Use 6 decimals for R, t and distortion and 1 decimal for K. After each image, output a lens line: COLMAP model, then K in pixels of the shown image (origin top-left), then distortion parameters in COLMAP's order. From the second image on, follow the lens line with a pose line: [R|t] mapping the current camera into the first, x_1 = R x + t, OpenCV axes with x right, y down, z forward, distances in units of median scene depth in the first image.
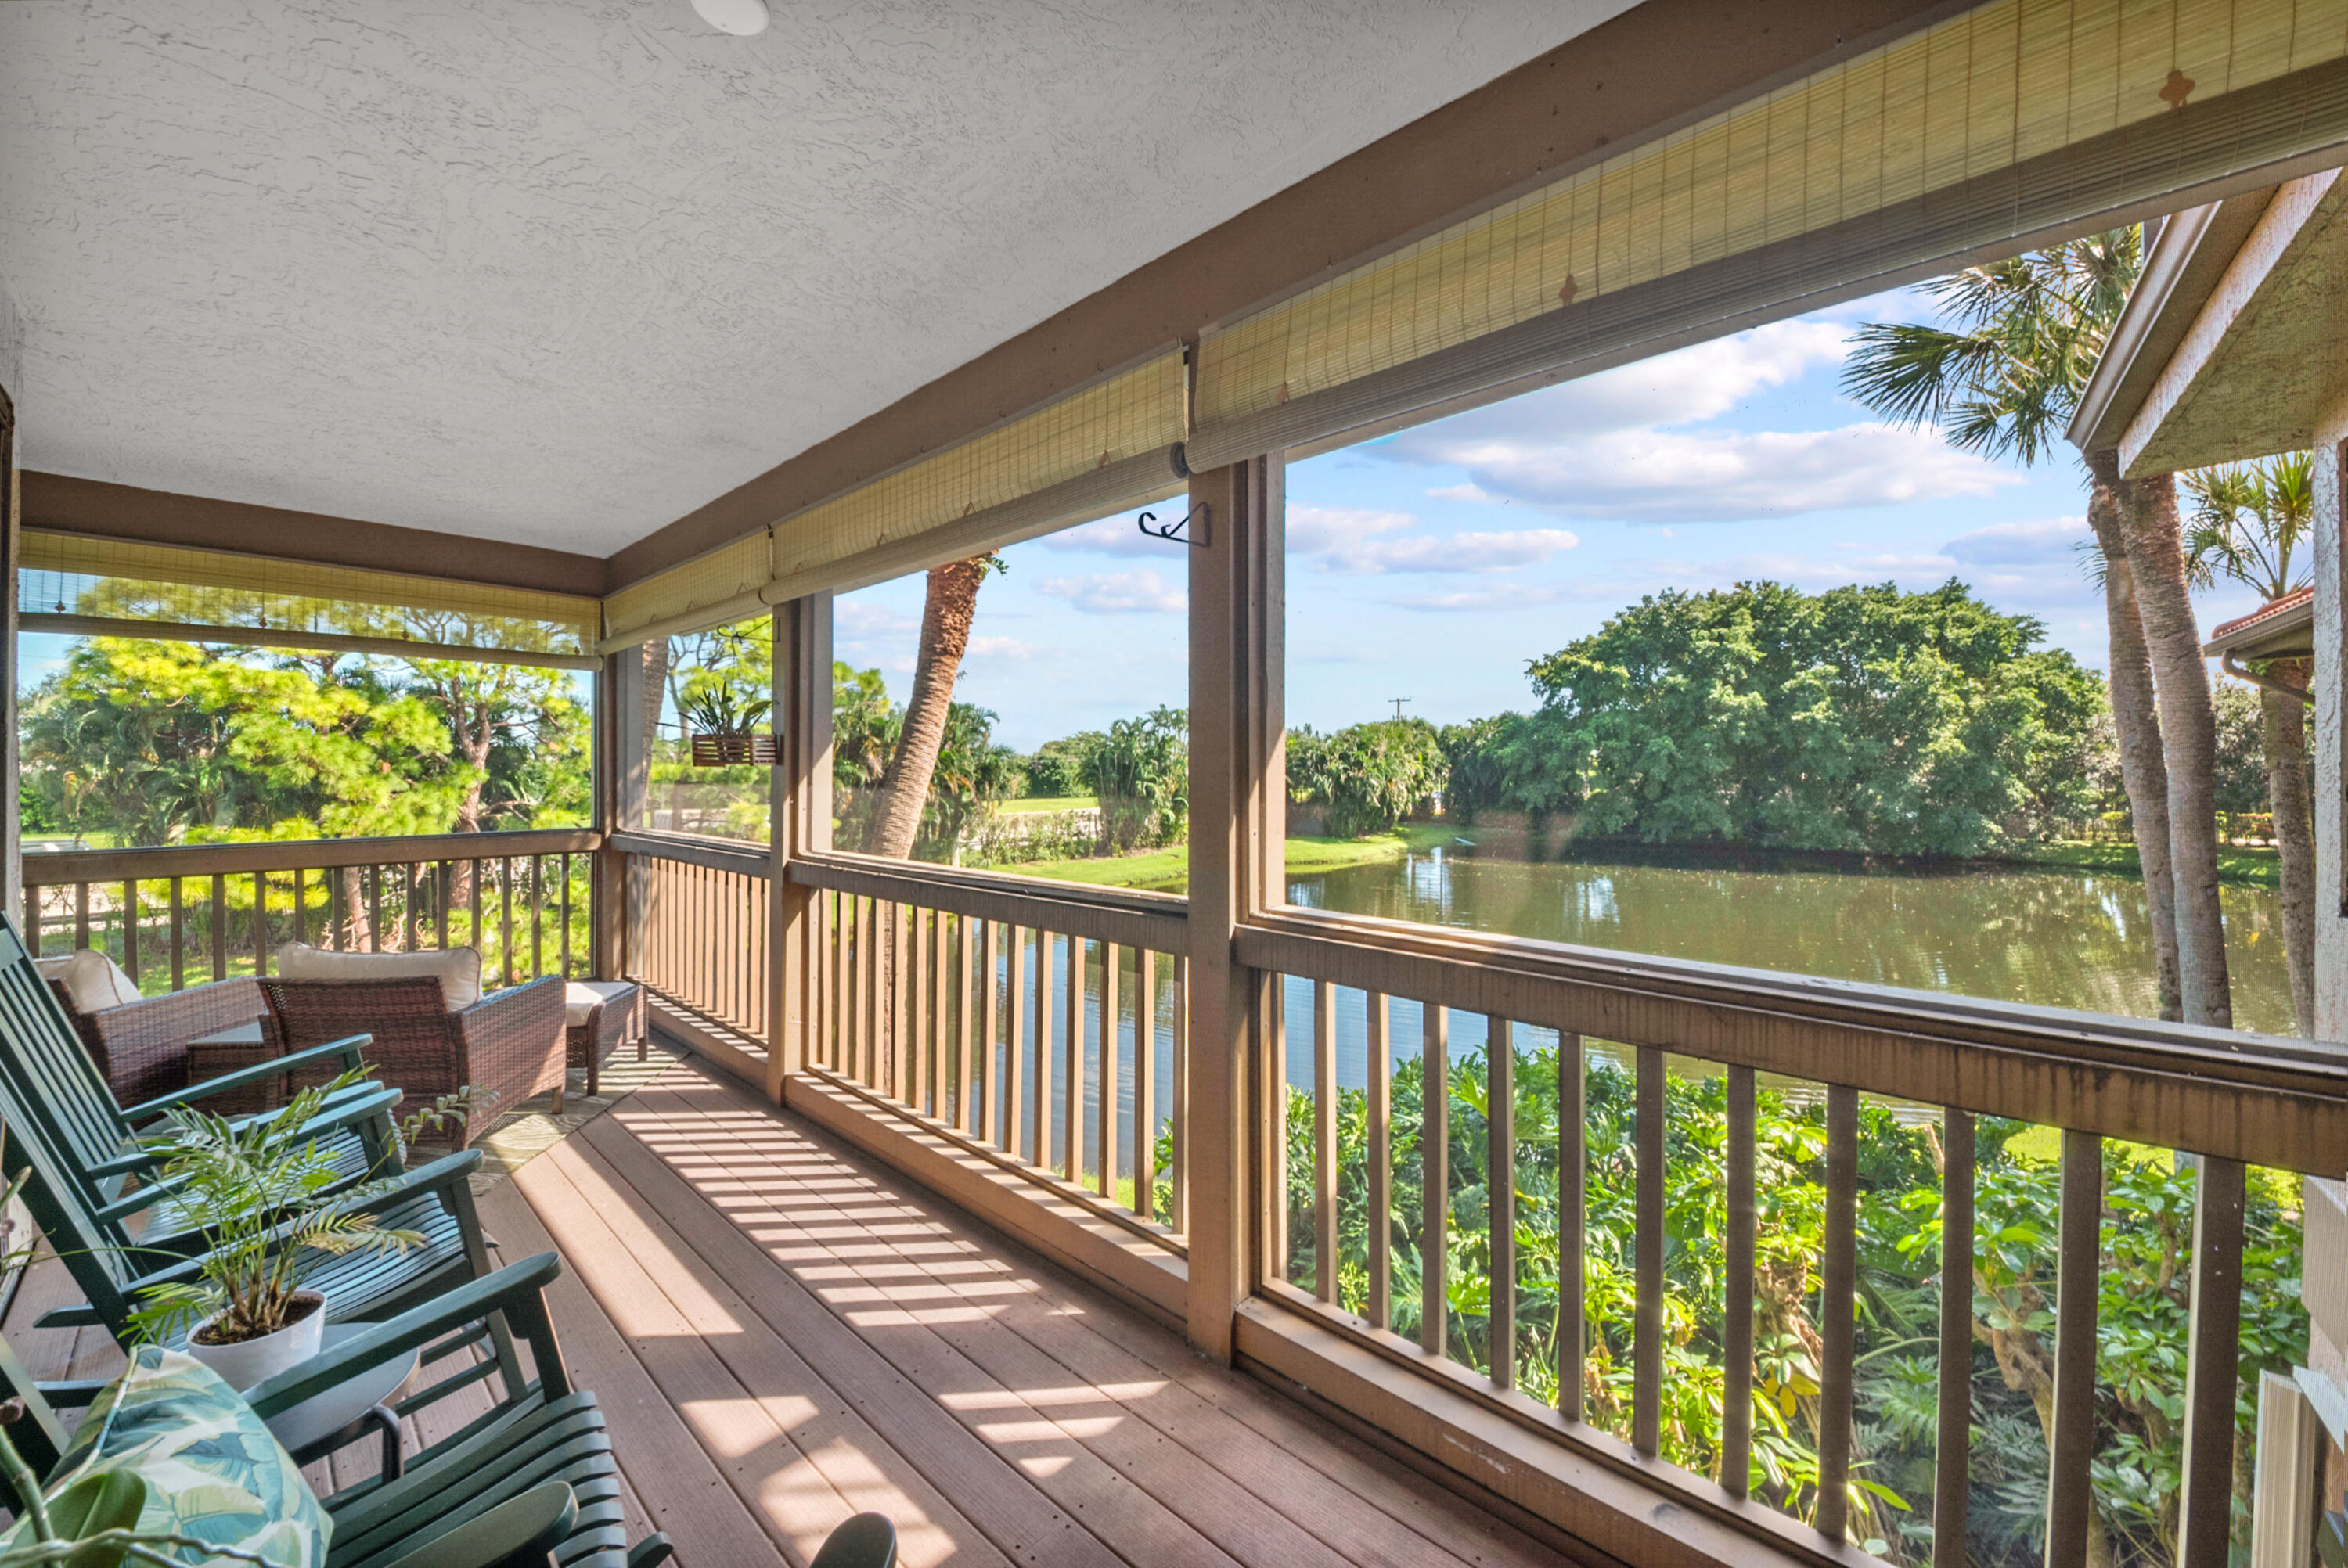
lens RADIAL K [[846.0, 0, 1088.5], [0, 846.0, 789.1], [0, 0, 1]] dist [-0.018957, -0.000496]
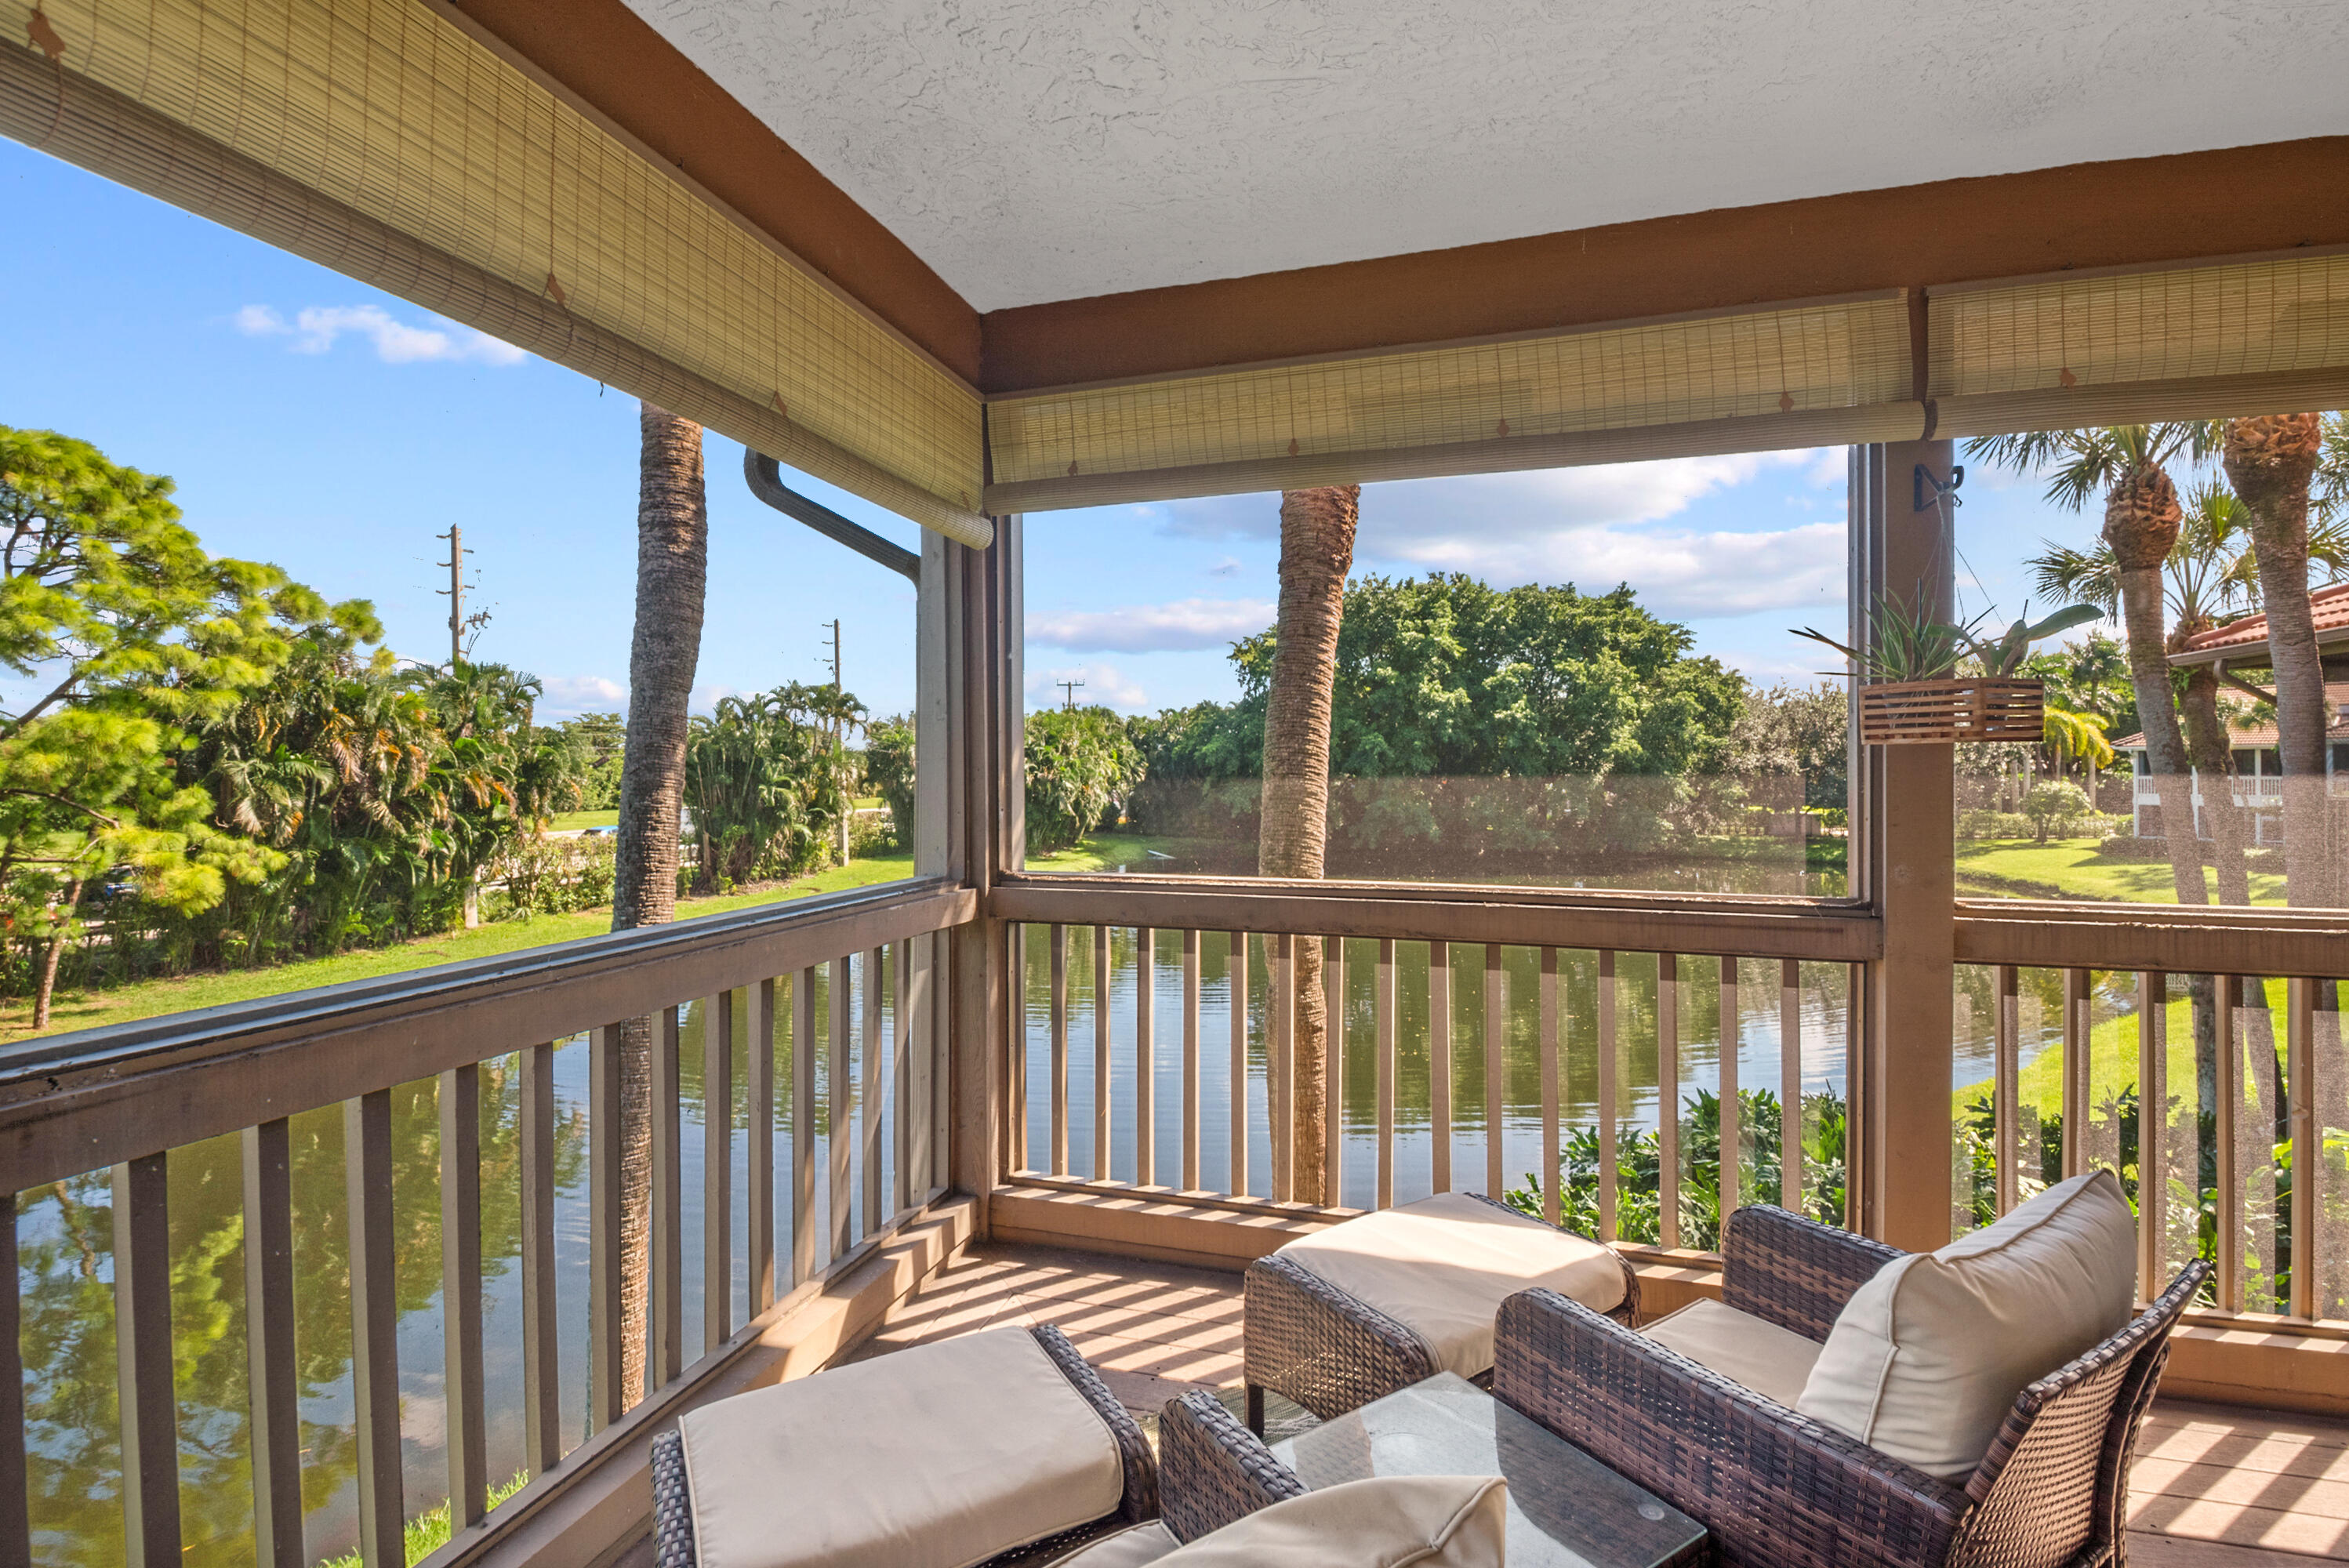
lens RADIAL K [[1096.8, 0, 1174.5], [0, 1096.8, 784.0], [0, 0, 1]] dist [0.003017, 0.000295]
pose [[0.889776, -0.005125, 0.456368, -0.766367], [0.009775, 0.999922, -0.007828, 0.000772], [-0.456292, 0.011426, 0.889757, 0.386277]]
